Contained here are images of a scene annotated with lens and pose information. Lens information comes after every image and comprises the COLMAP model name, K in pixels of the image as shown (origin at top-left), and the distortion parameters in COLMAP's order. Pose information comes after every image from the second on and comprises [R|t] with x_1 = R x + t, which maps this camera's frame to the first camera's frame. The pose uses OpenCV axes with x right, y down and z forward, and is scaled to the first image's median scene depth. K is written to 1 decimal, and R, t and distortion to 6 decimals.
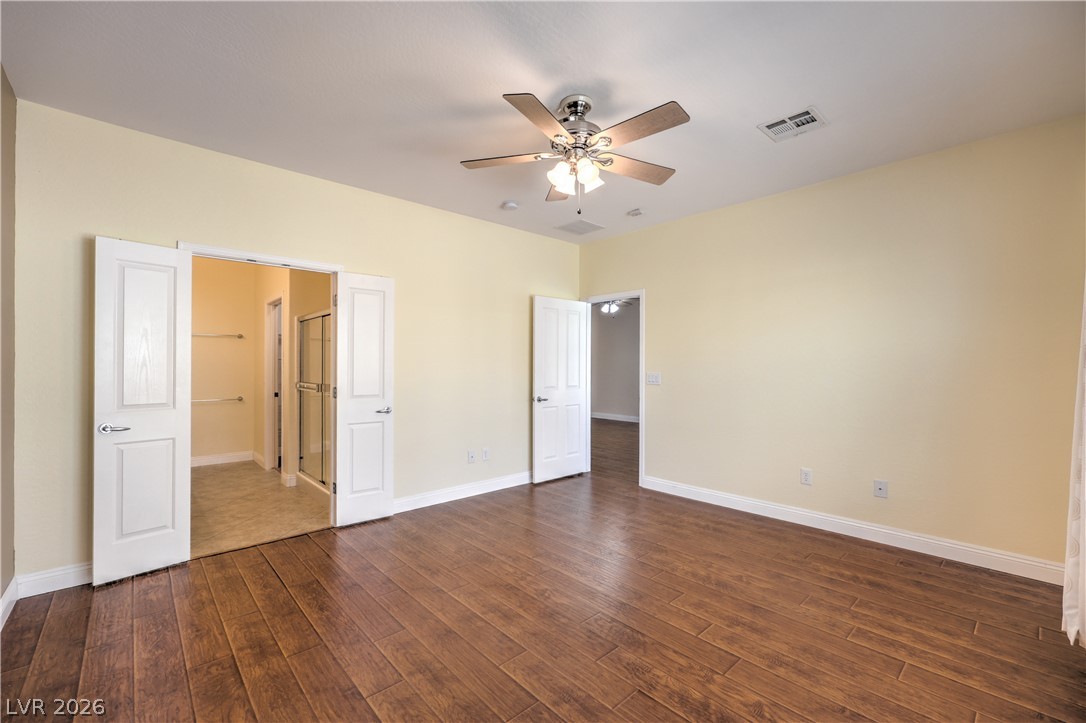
lens RADIAL K [[452.0, 0, 543.5], [0, 452.0, 363.4], [0, 0, 1]] dist [0.001999, -0.001602]
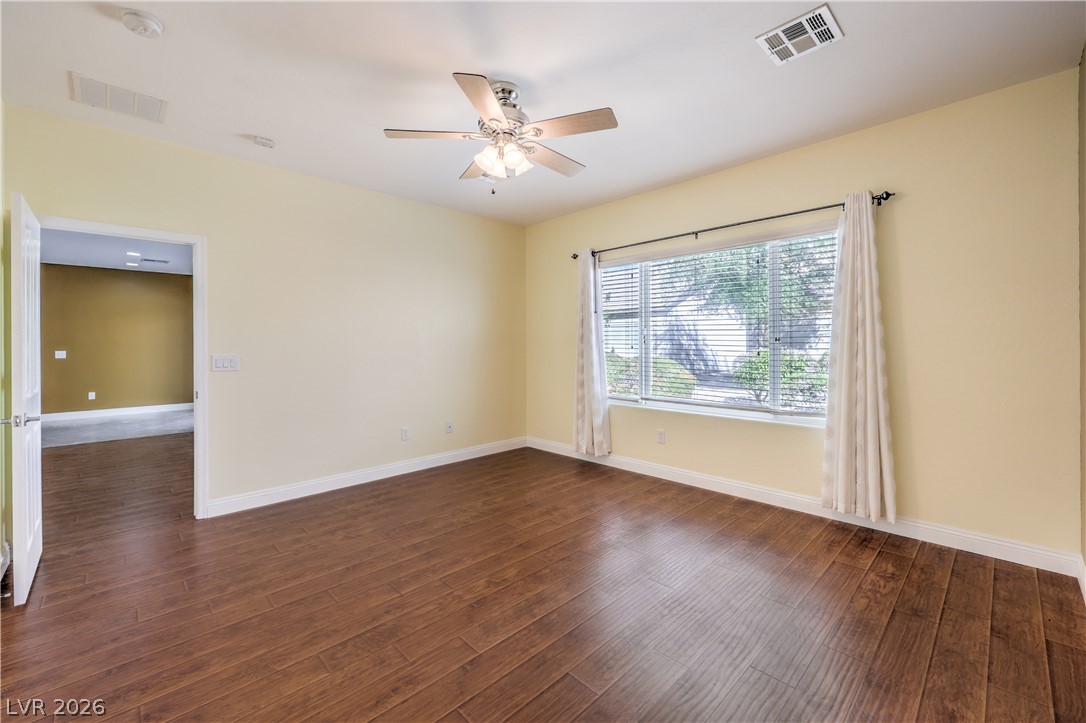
lens RADIAL K [[452.0, 0, 556.7], [0, 452.0, 341.7], [0, 0, 1]] dist [0.001999, -0.001602]
pose [[-0.050401, 0.004074, 0.998721, -0.929055], [0.000522, 0.999992, -0.004053, 0.005141], [-0.998729, 0.000317, -0.050403, 0.890557]]
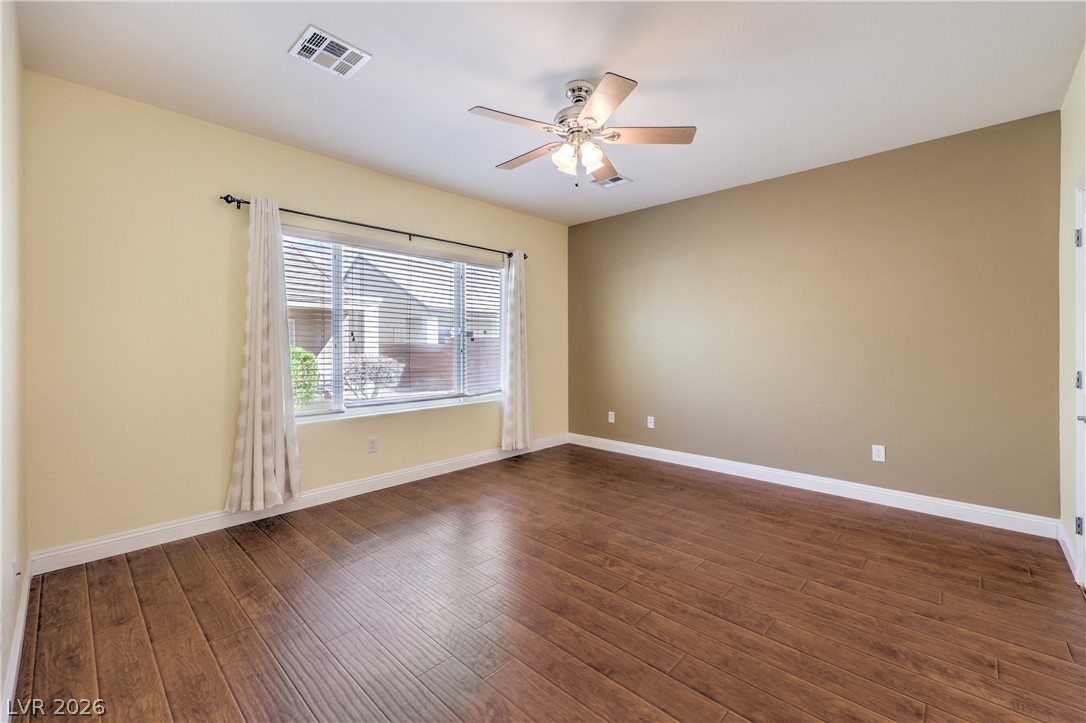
lens RADIAL K [[452.0, 0, 552.5], [0, 452.0, 341.4], [0, 0, 1]] dist [0.001999, -0.001602]
pose [[-0.995384, 0.003409, -0.095914, 0.221333], [0.004435, 0.999935, -0.010477, 0.020970], [0.095872, -0.010854, -0.995335, 1.942681]]
